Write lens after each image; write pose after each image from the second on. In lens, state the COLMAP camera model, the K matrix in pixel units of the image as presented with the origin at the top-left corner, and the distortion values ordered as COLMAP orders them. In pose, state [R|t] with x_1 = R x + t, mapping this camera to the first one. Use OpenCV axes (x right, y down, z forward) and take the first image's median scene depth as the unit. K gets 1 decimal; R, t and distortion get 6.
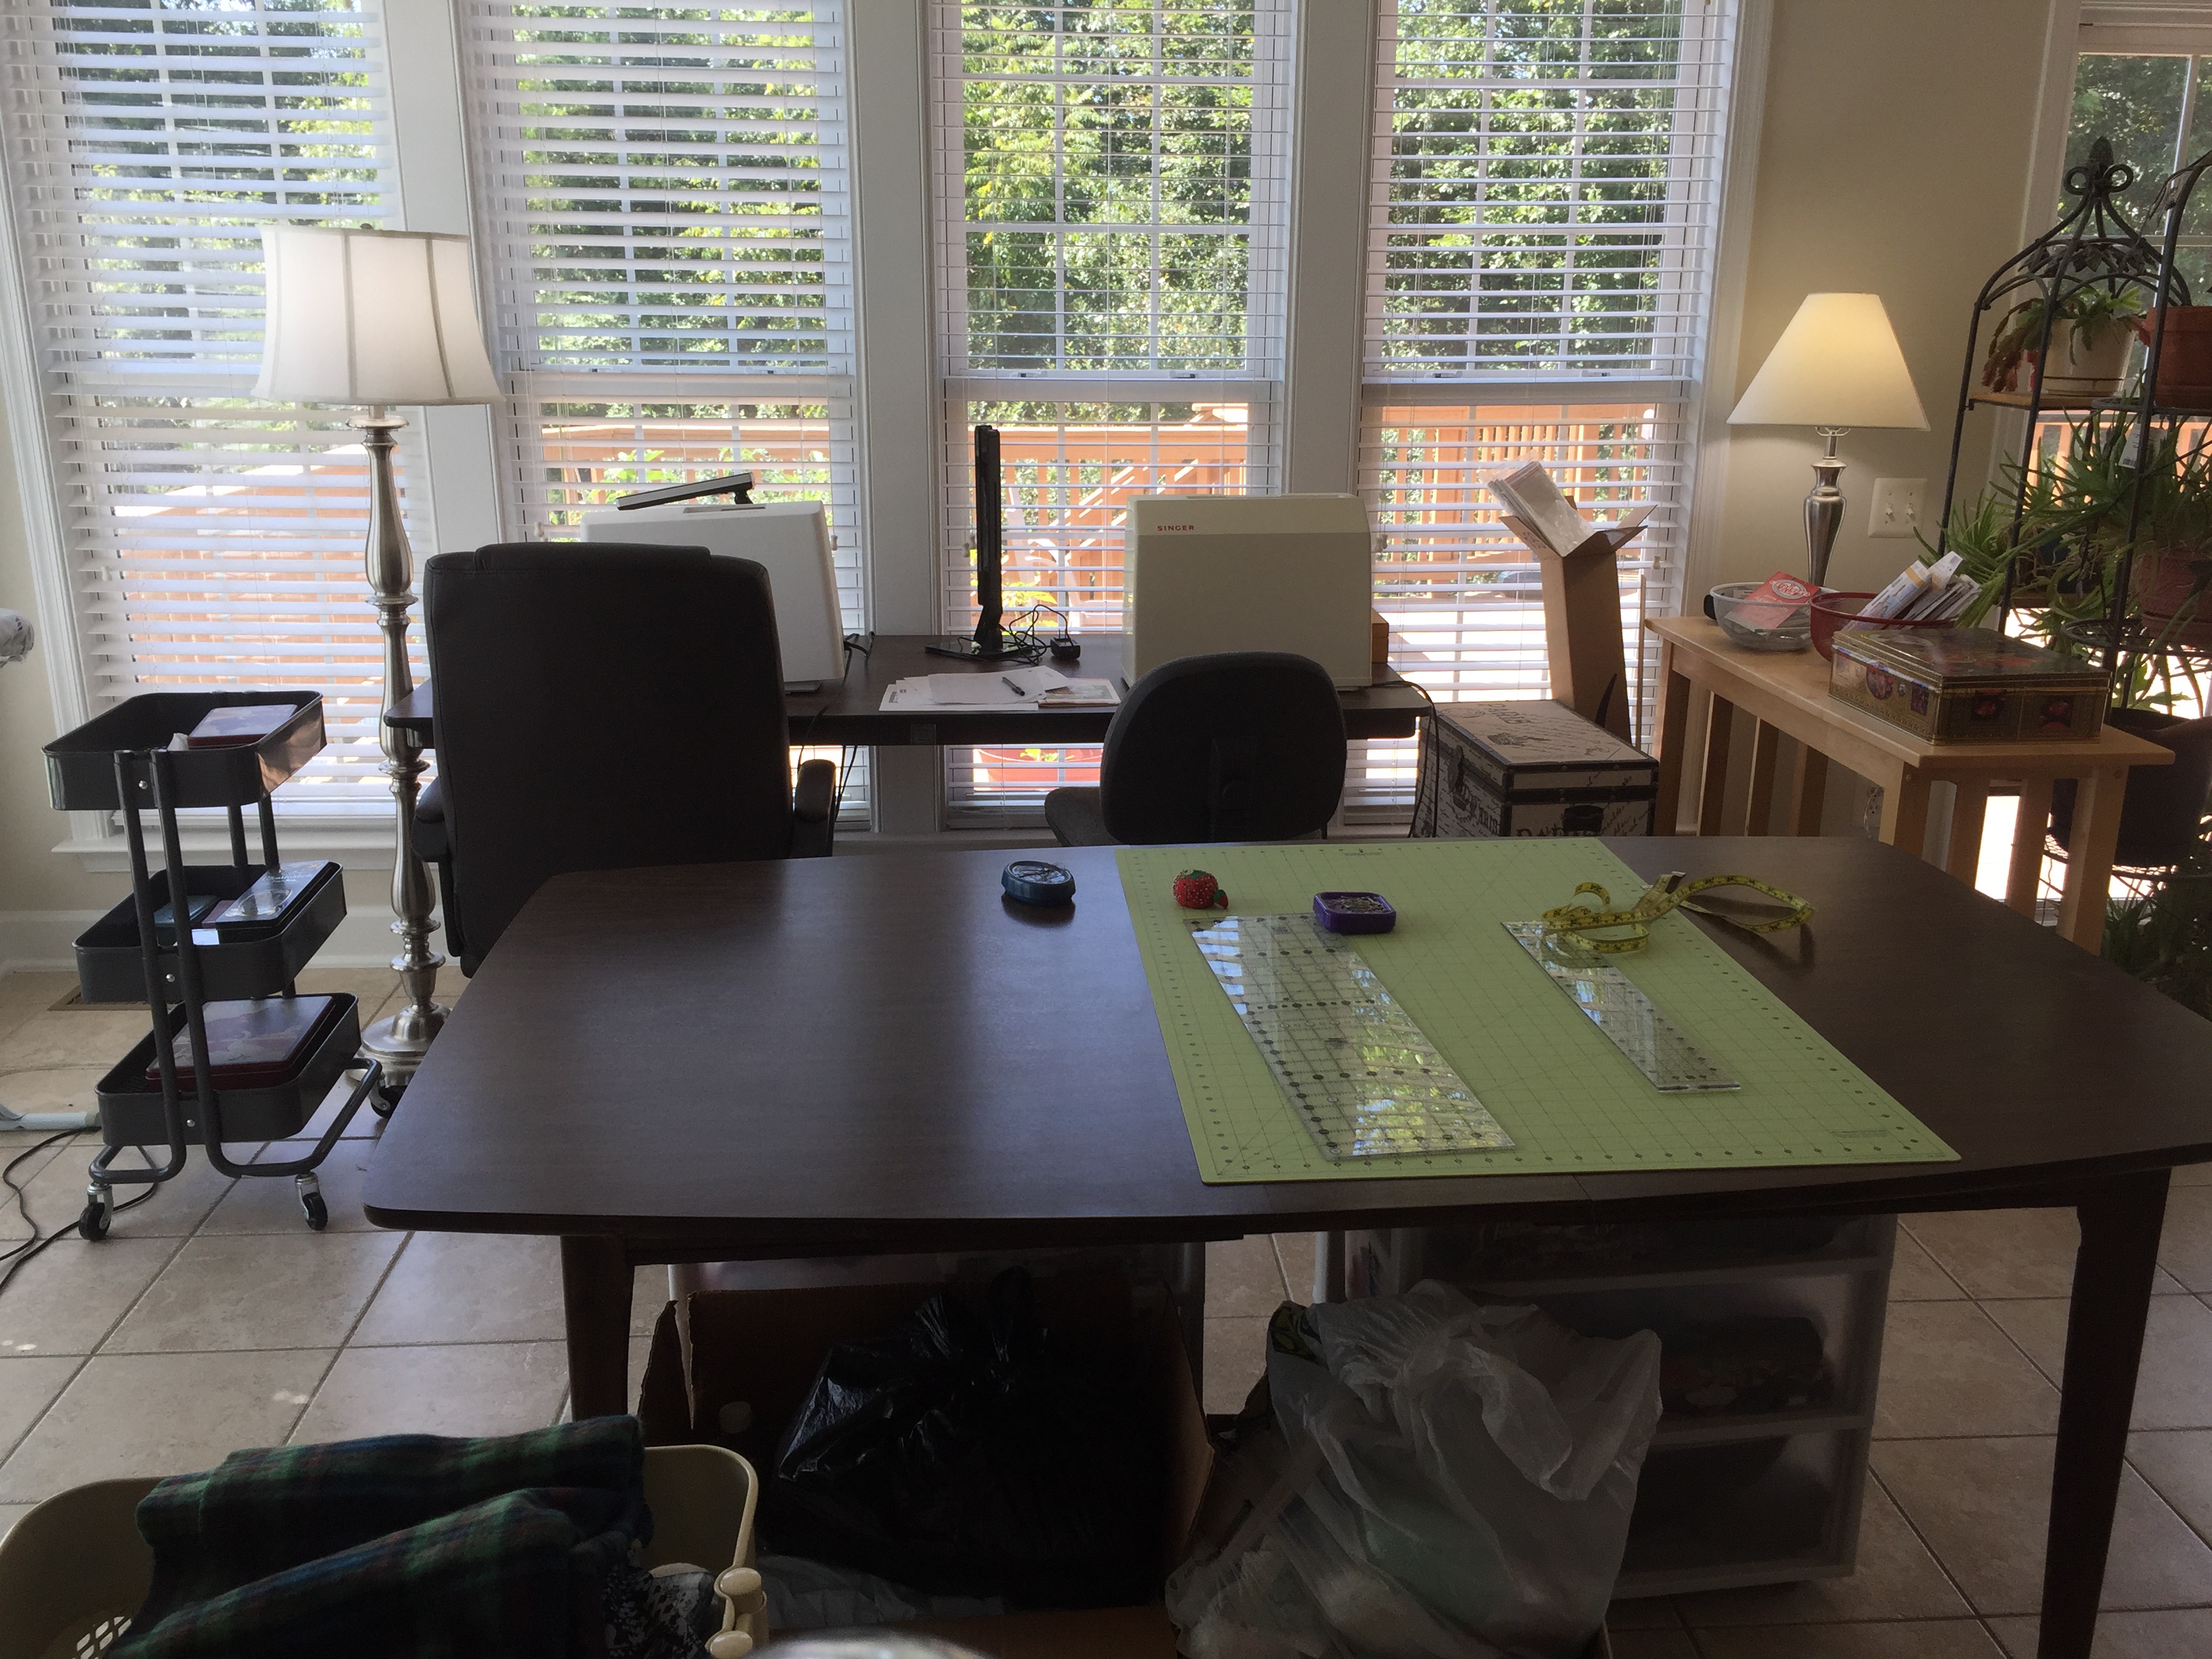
lens RADIAL K [[1947.1, 0, 1103.9], [0, 1947.1, 826.8], [0, 0, 1]] dist [0.019752, 0.006135]
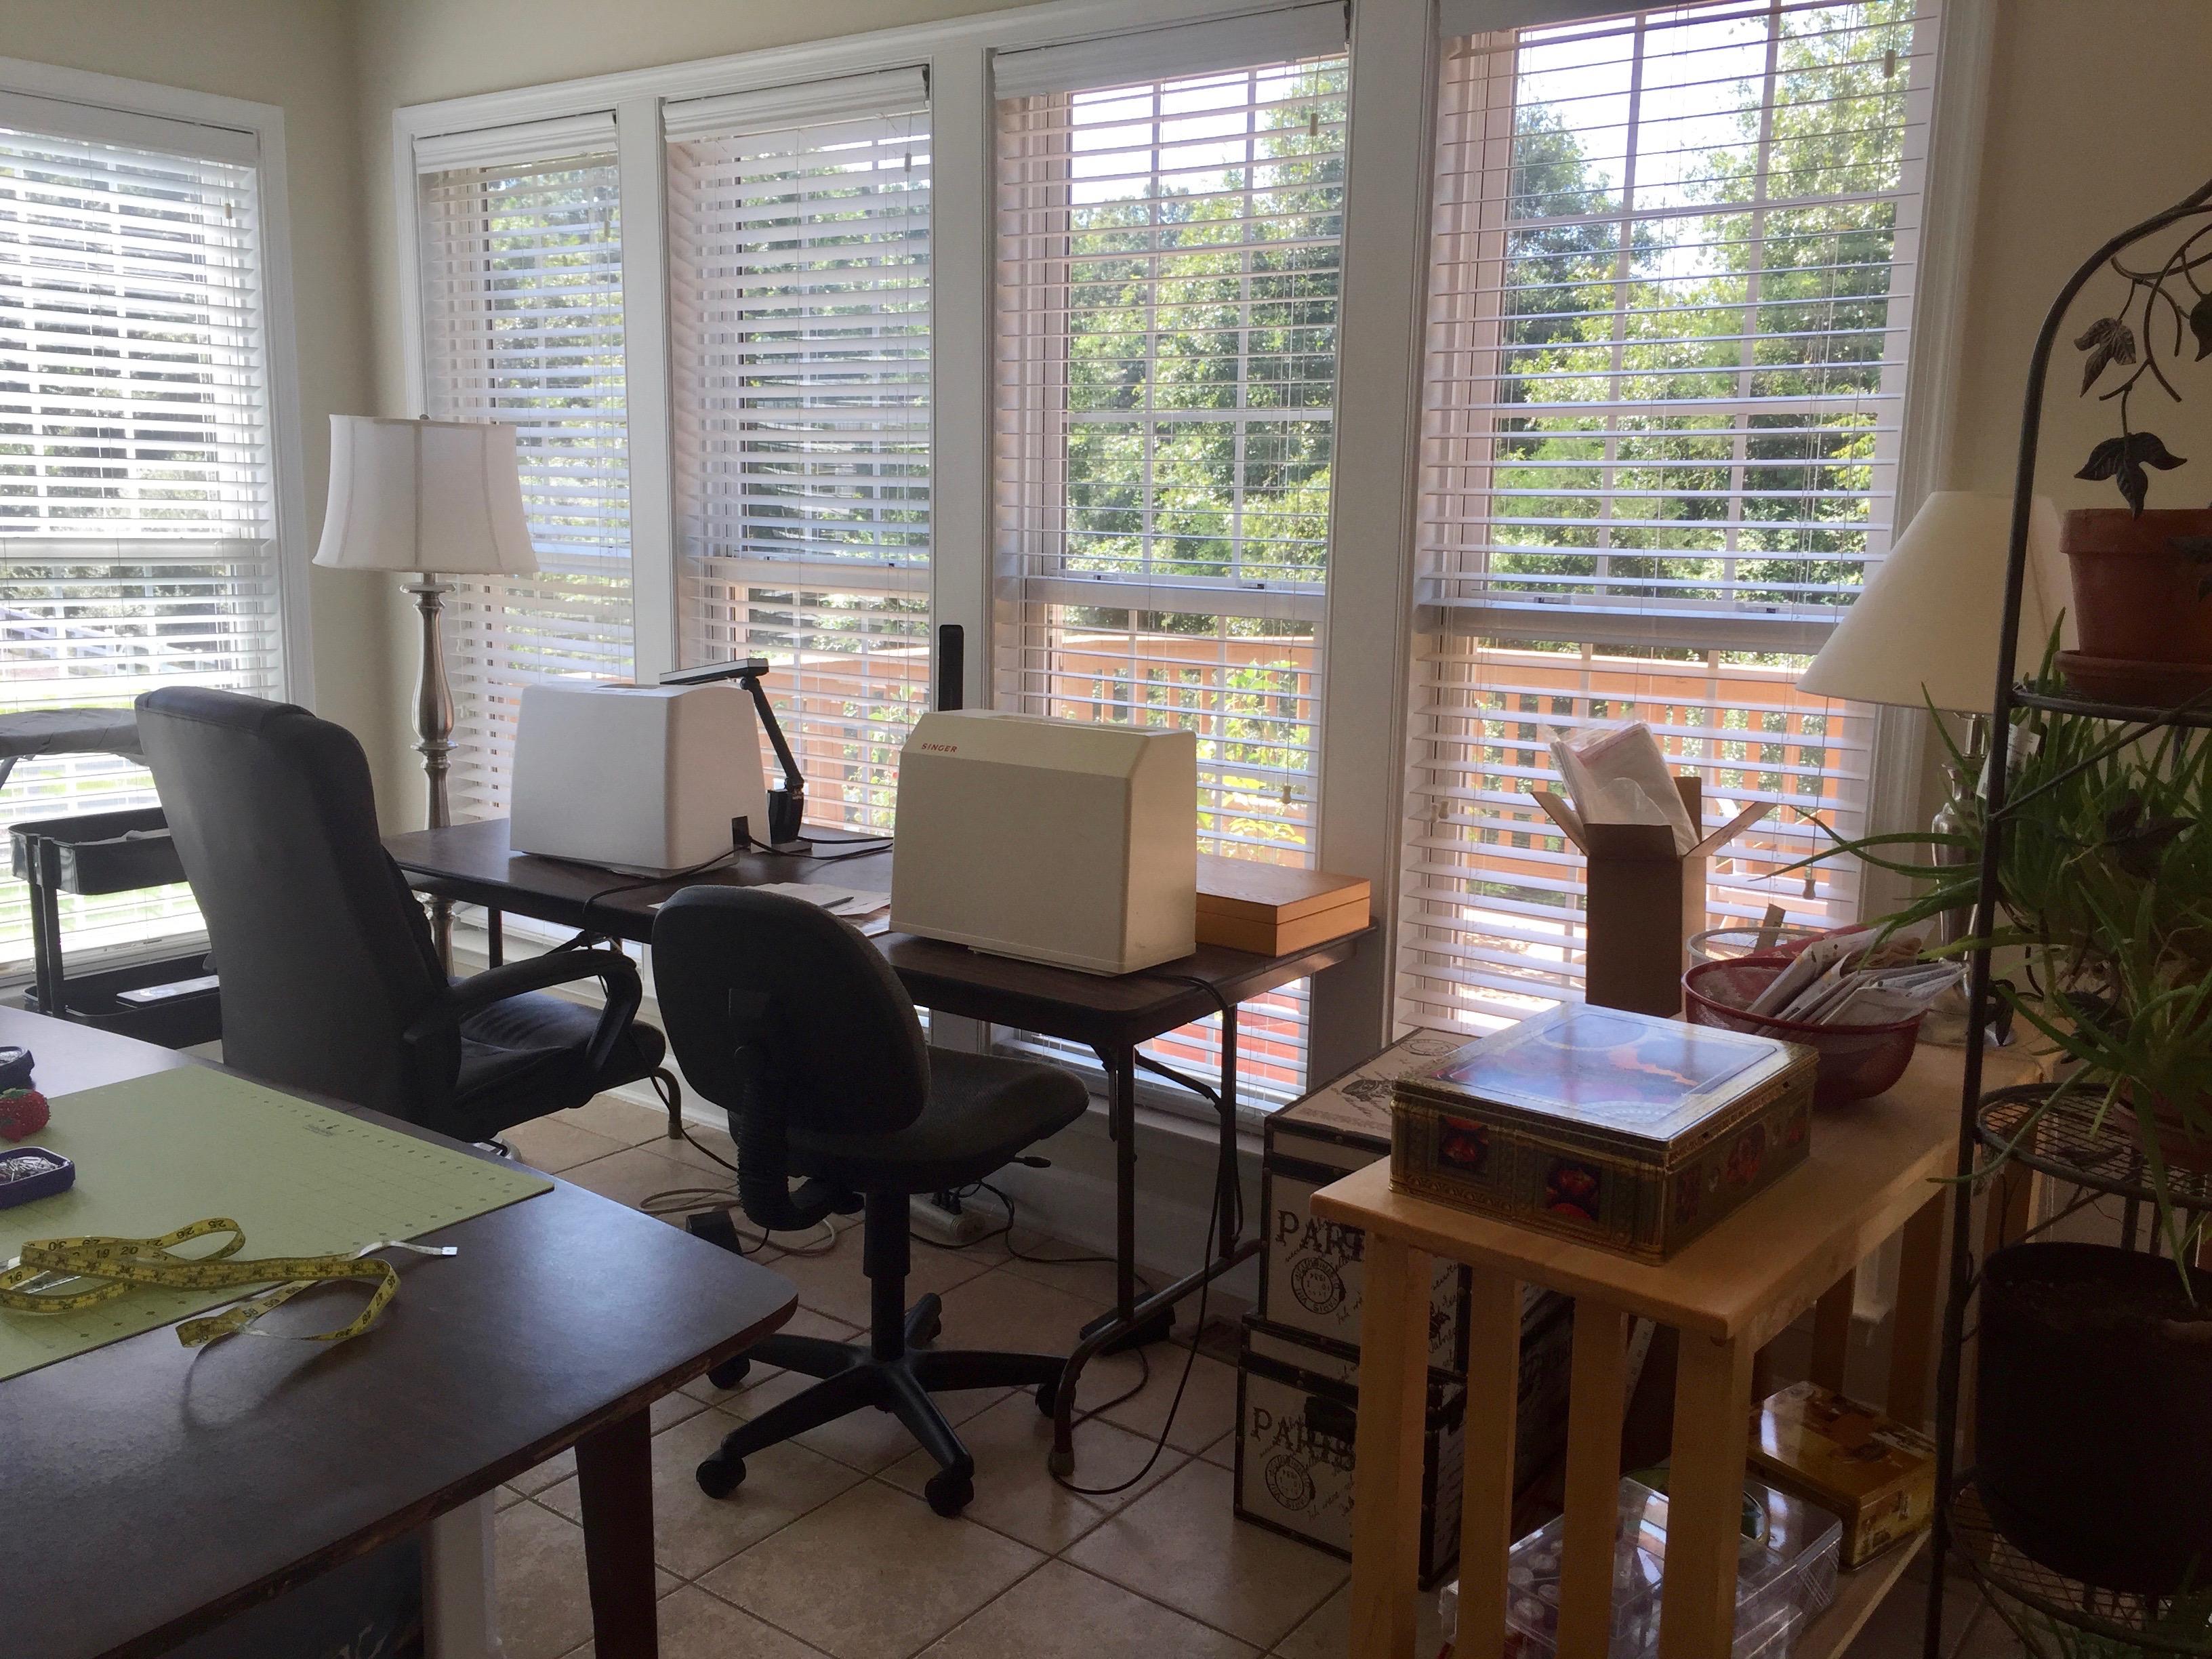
lens RADIAL K [[1947.1, 0, 1105.5], [0, 1947.1, 832.5], [0, 0, 1]] dist [0.019752, 0.006135]
pose [[0.744590, 0.121293, -0.656409, 0.590681], [-0.197203, 0.979432, -0.042714, -0.086160], [0.637727, 0.161250, 0.753195, 0.374112]]
